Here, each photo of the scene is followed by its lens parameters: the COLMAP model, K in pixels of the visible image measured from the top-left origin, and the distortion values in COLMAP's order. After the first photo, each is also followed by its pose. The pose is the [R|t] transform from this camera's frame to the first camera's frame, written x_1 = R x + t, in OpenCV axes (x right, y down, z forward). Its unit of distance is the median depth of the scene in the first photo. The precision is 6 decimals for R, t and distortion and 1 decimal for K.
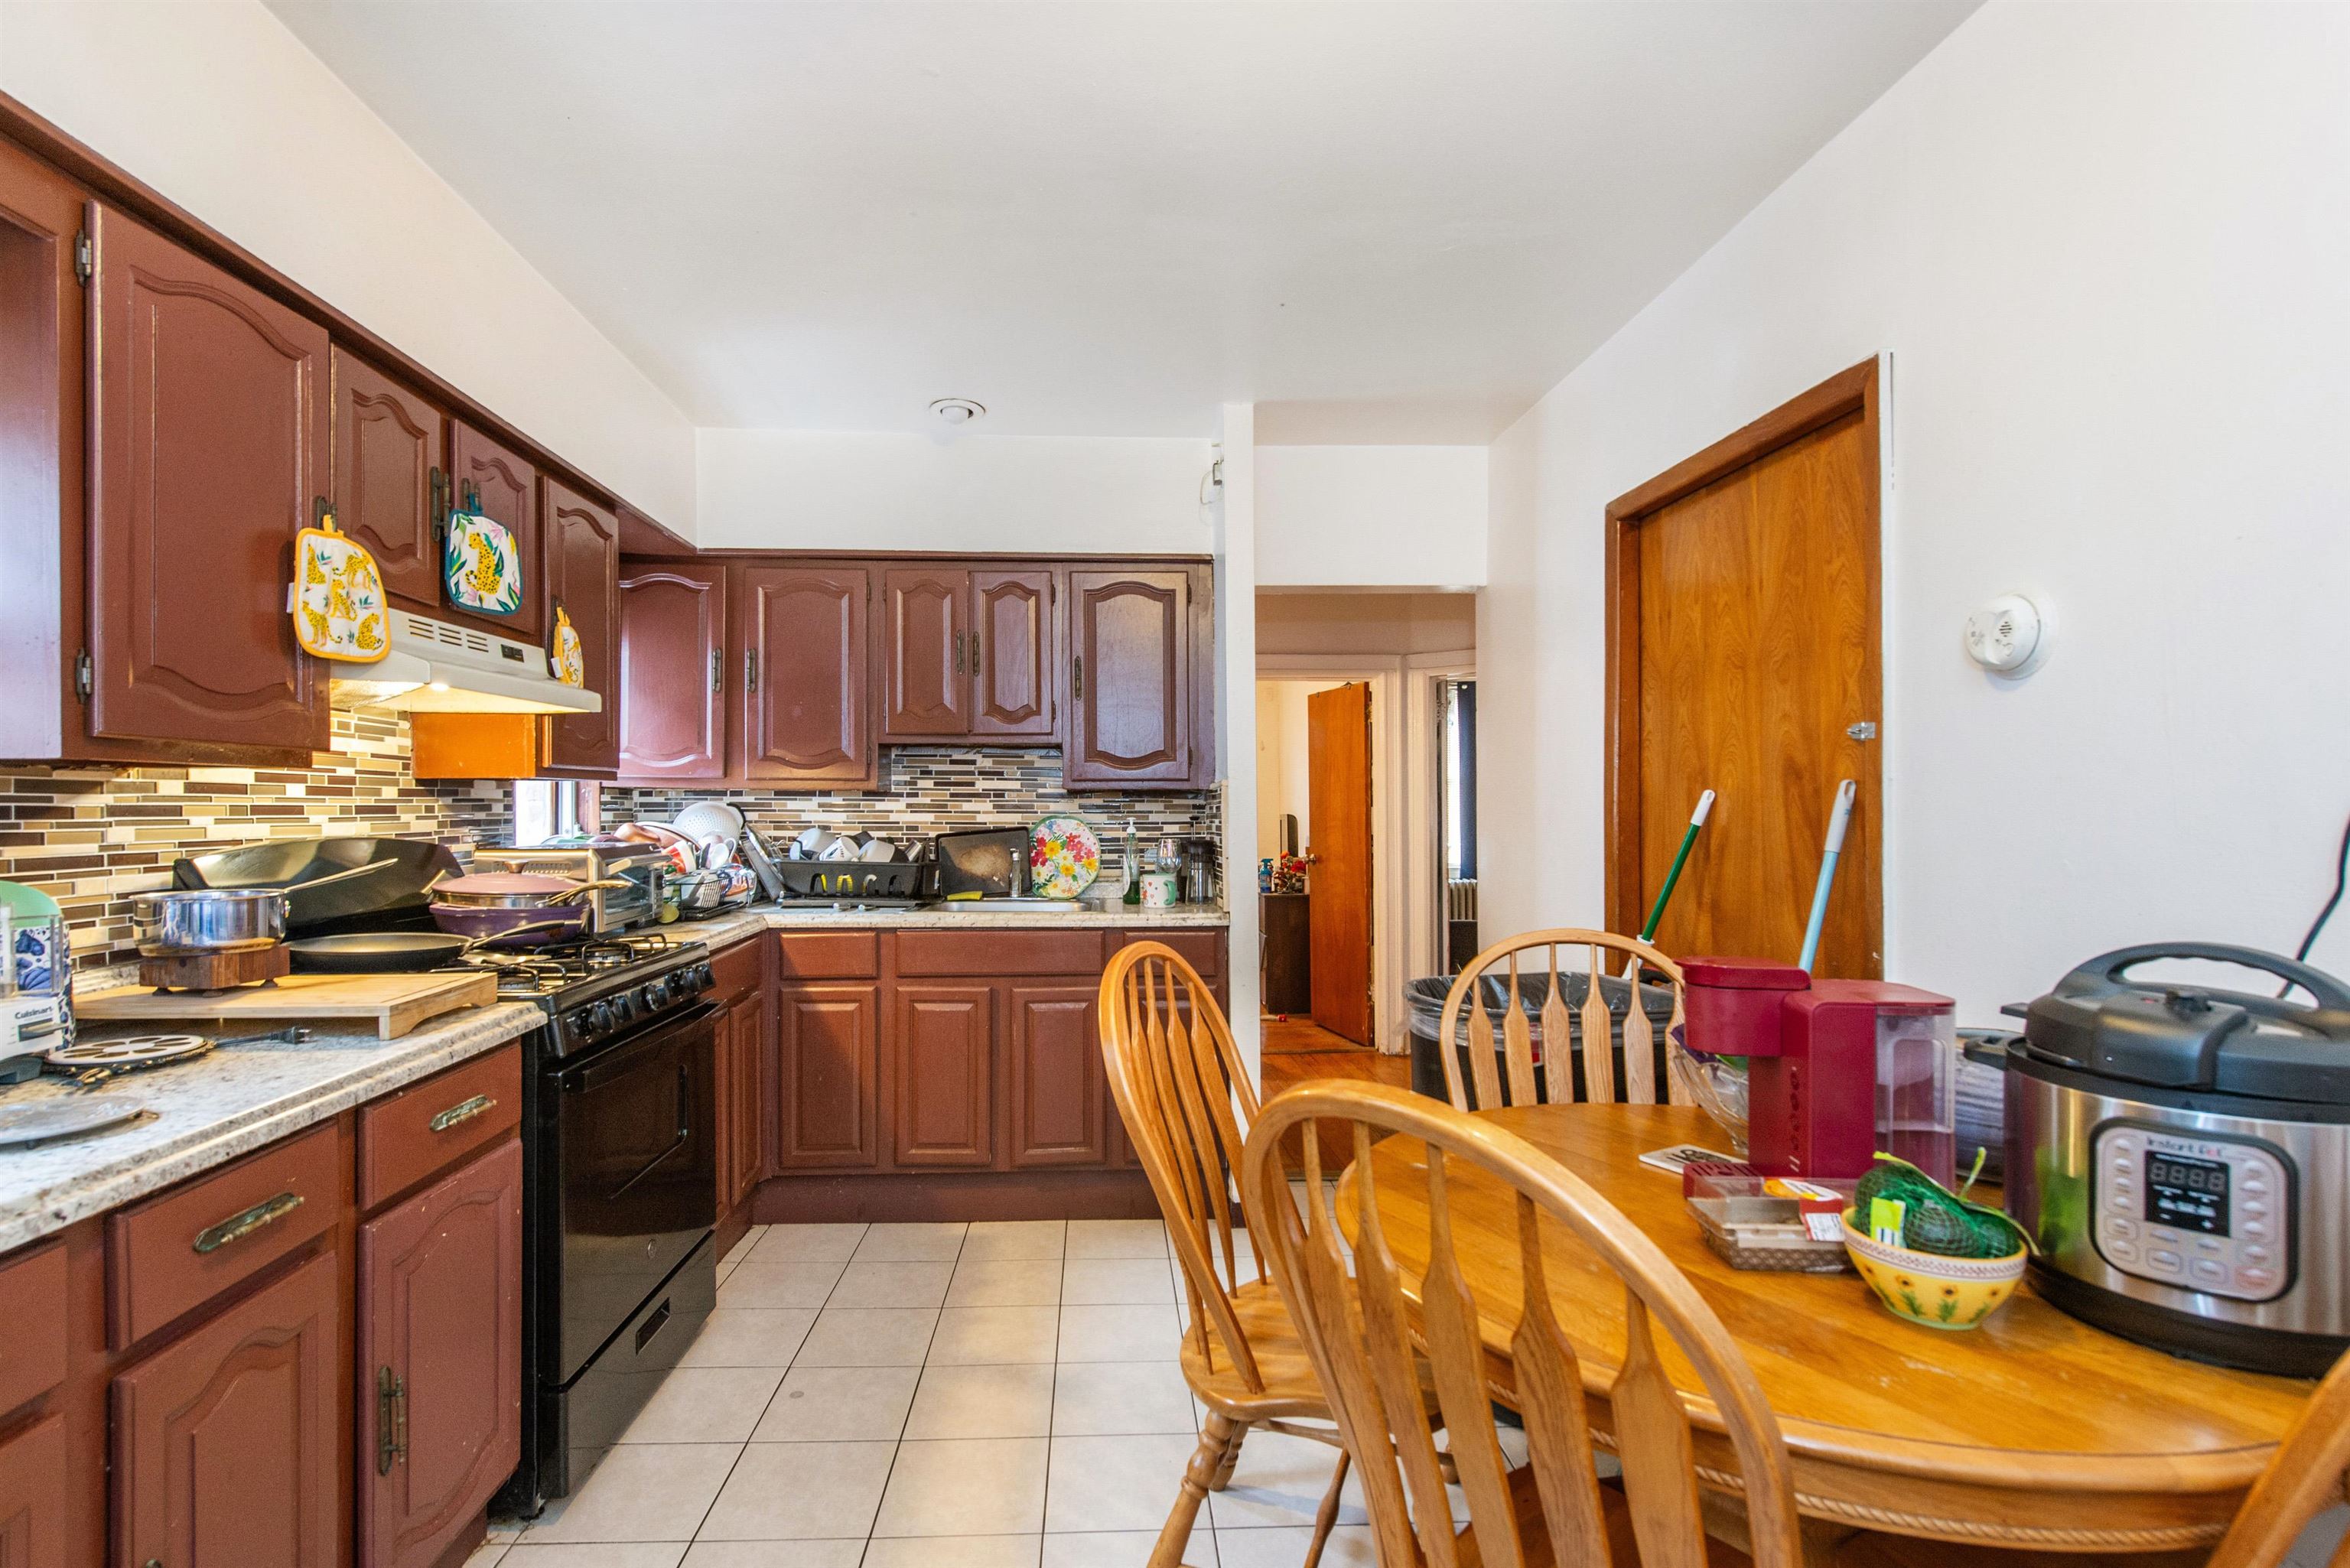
lens RADIAL K [[1108.4, 0, 1162.3], [0, 1108.4, 801.8], [0, 0, 1]] dist [0.001378, -0.001473]
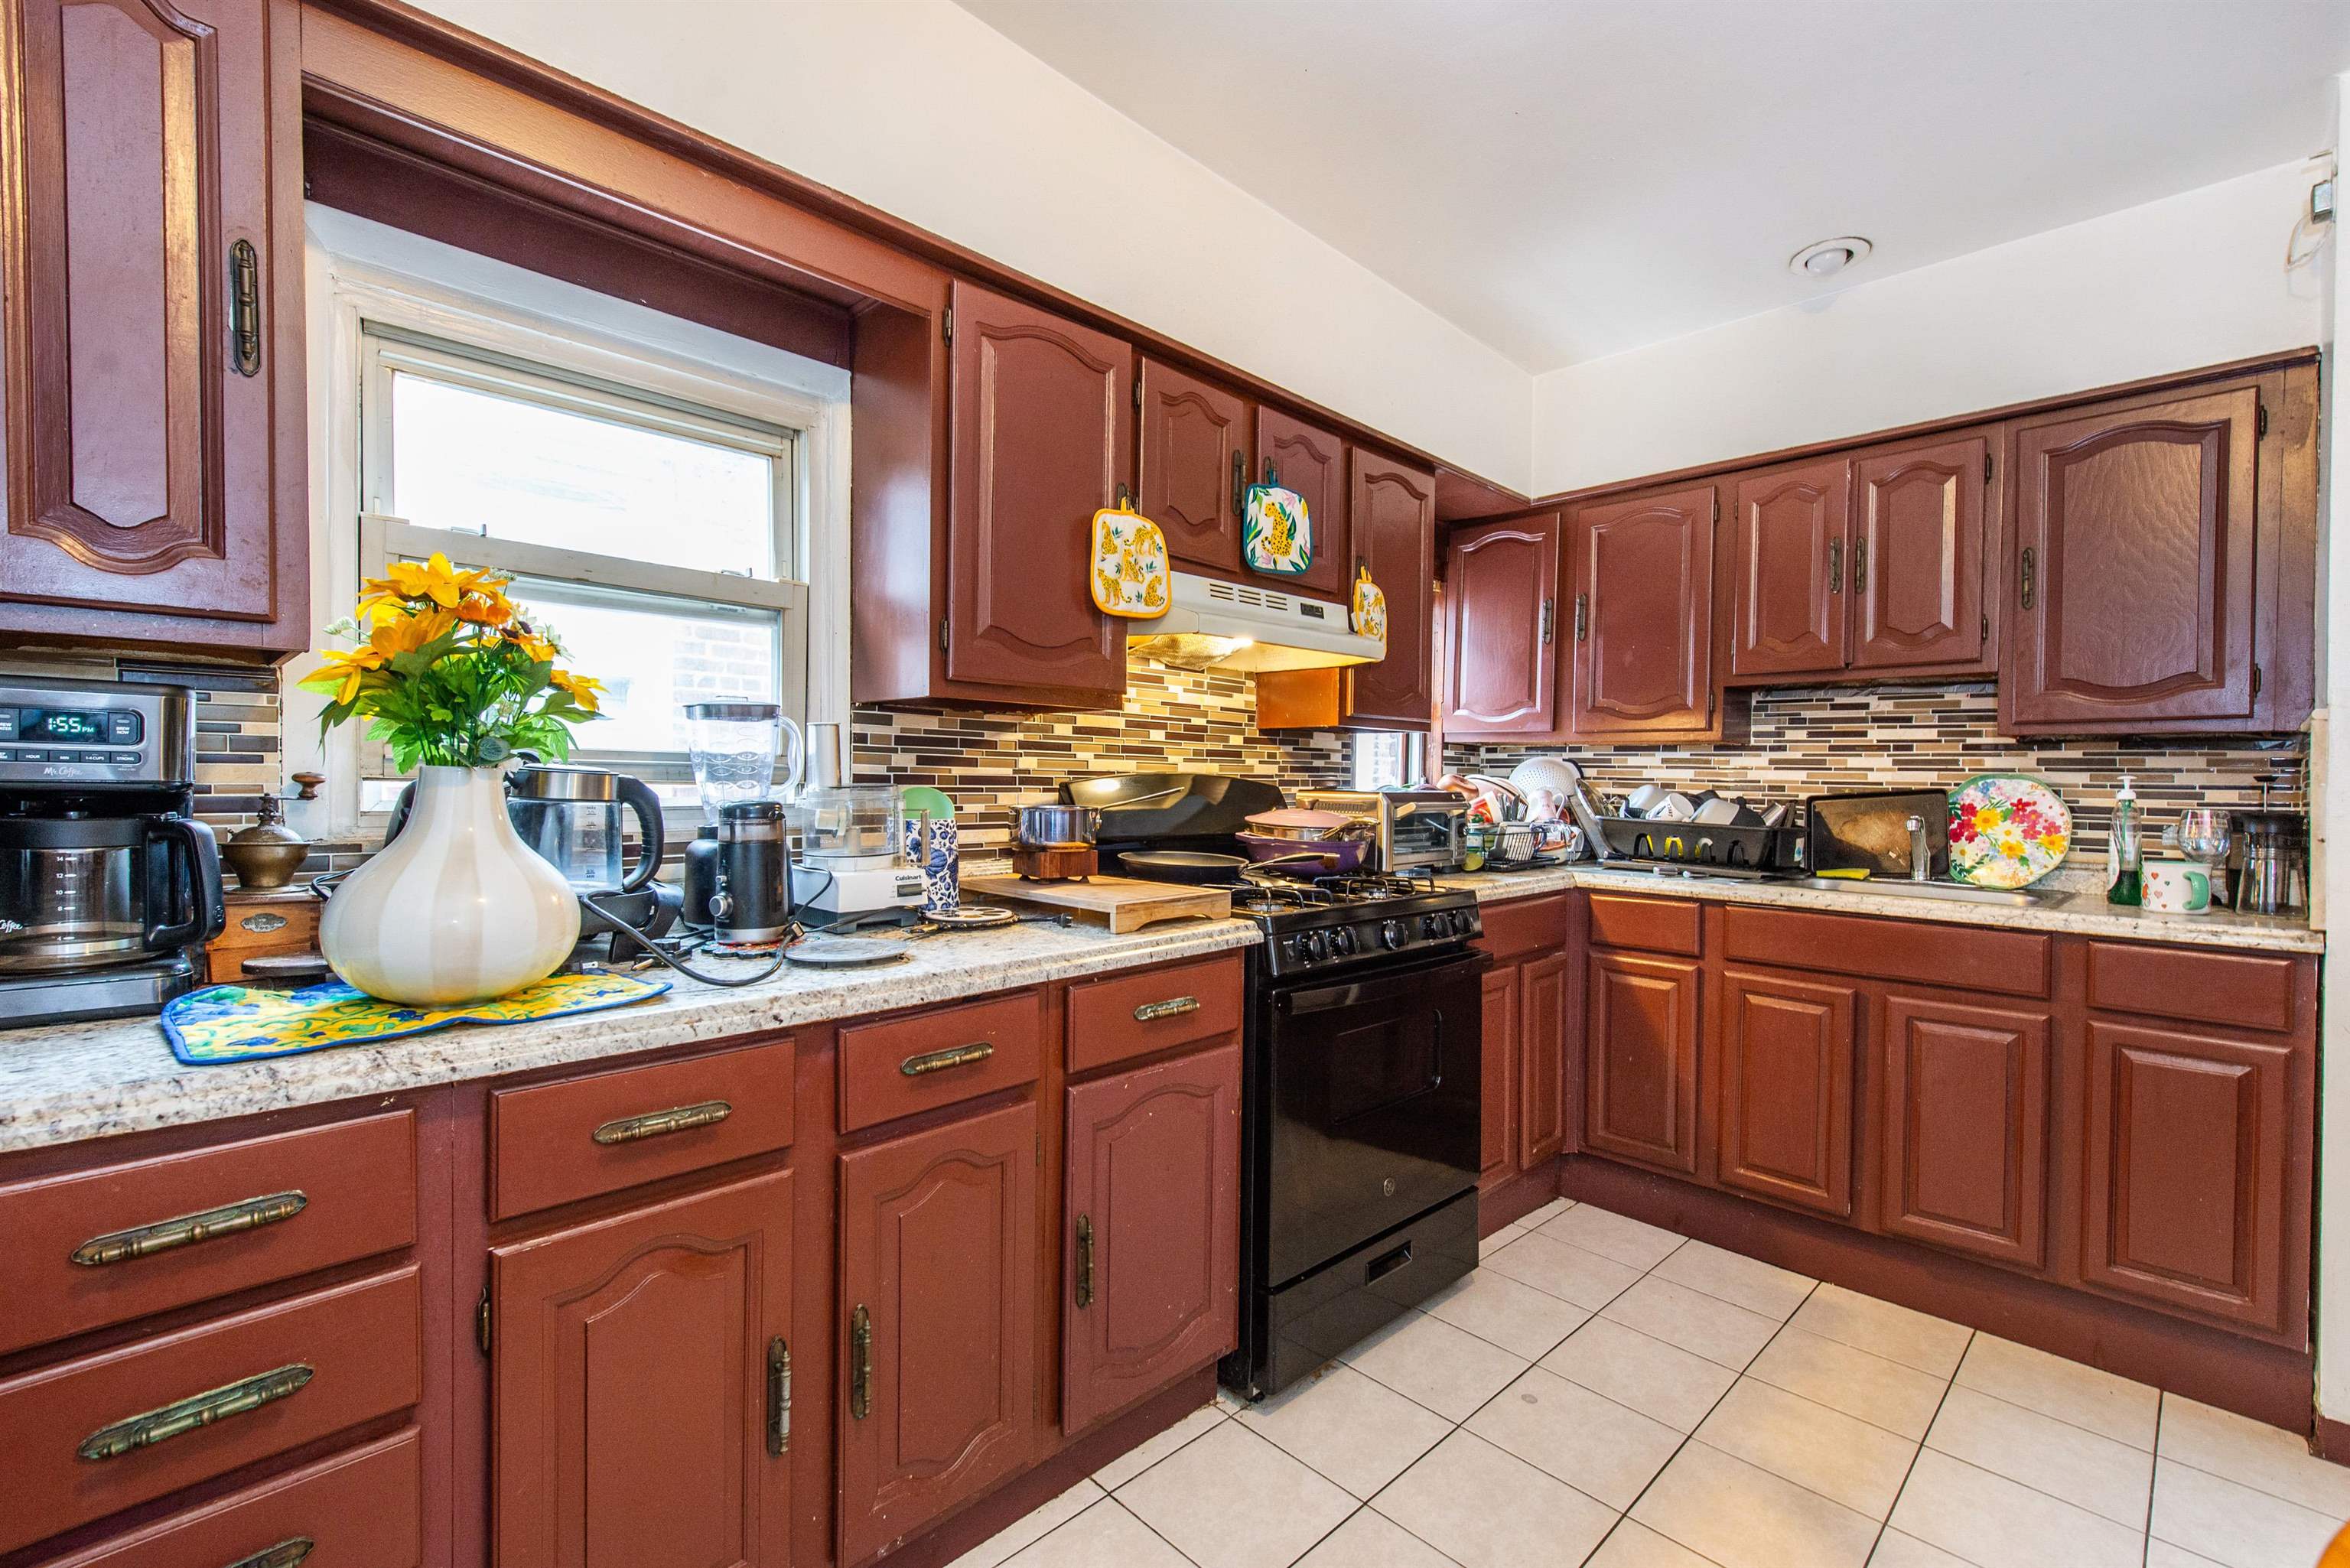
lens RADIAL K [[1023.0, 0, 1165.4], [0, 1023.0, 791.5], [0, 0, 1]] dist [0.009466, -0.003851]
pose [[0.656131, 0.020221, -0.754376, 0.083498], [-0.012973, 0.999795, 0.015516, 0.029765], [0.754536, -0.000394, 0.656259, 0.205604]]
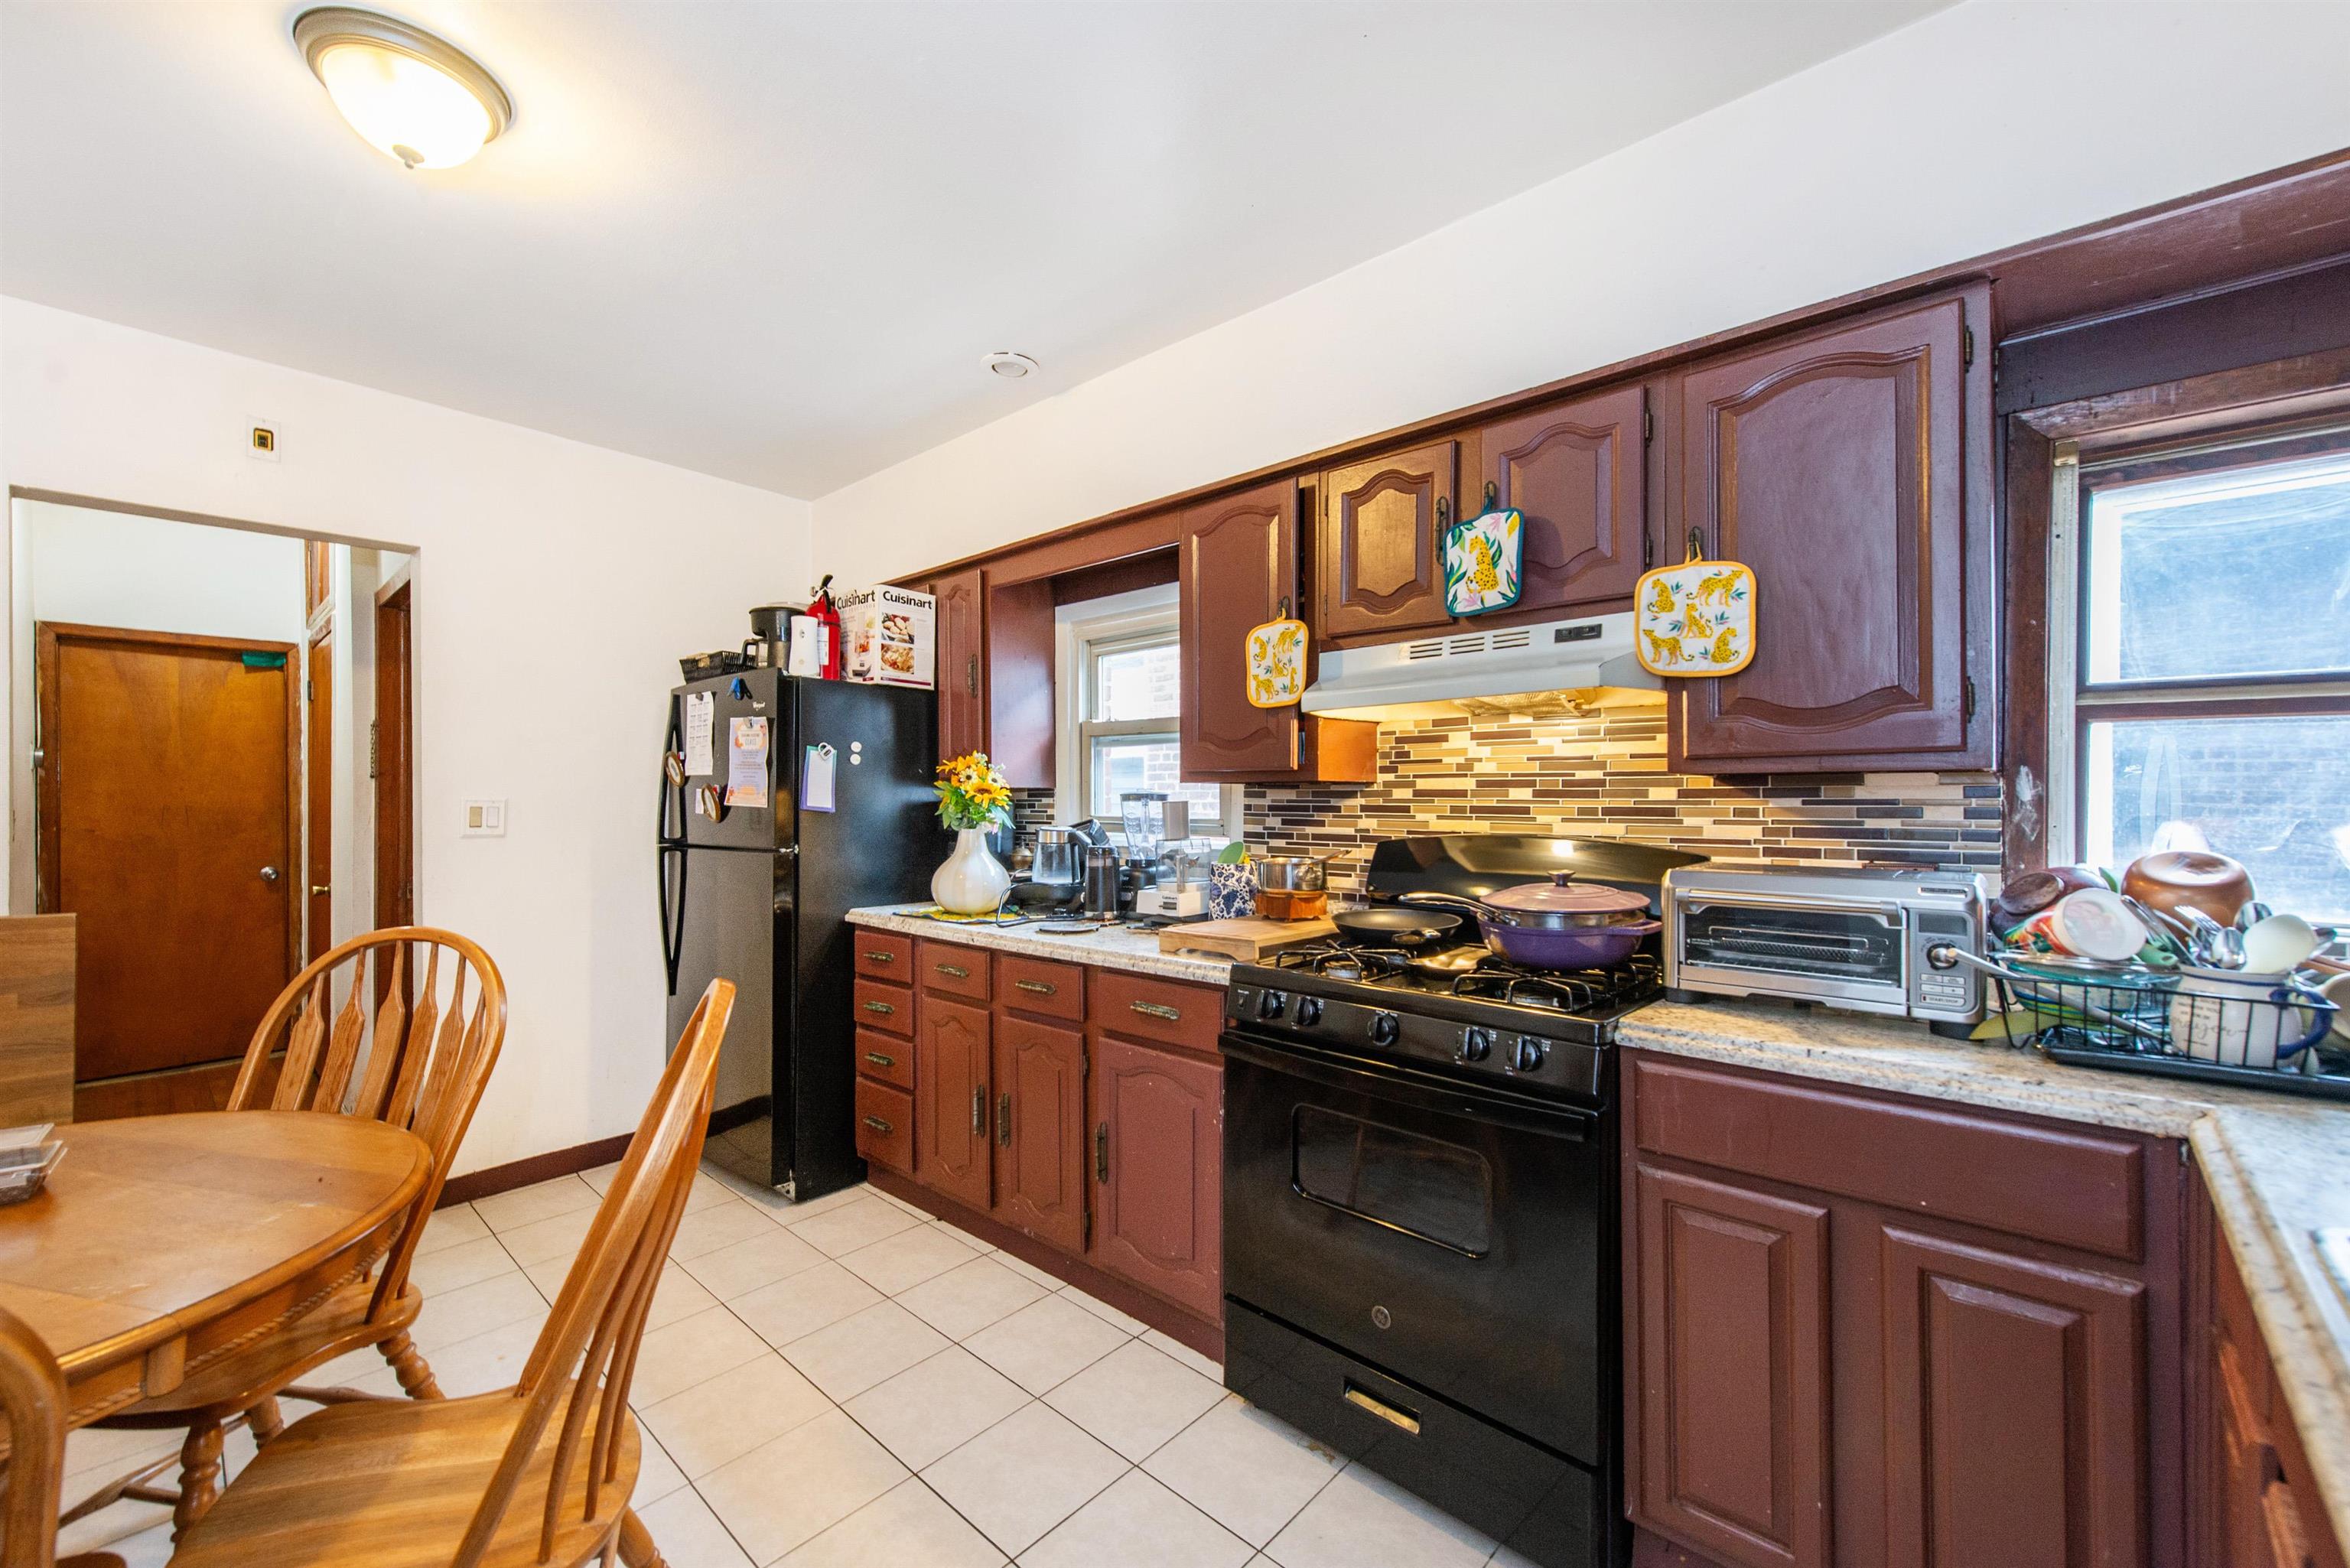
lens RADIAL K [[936.0, 0, 1170.5], [0, 936.0, 798.8], [0, 0, 1]] dist [0.000778, 0.000050]
pose [[-0.720590, -0.001199, -0.693360, 0.145214], [0.000211, 0.999998, -0.001949, -0.002425], [0.693361, -0.001550, -0.720589, 1.217350]]
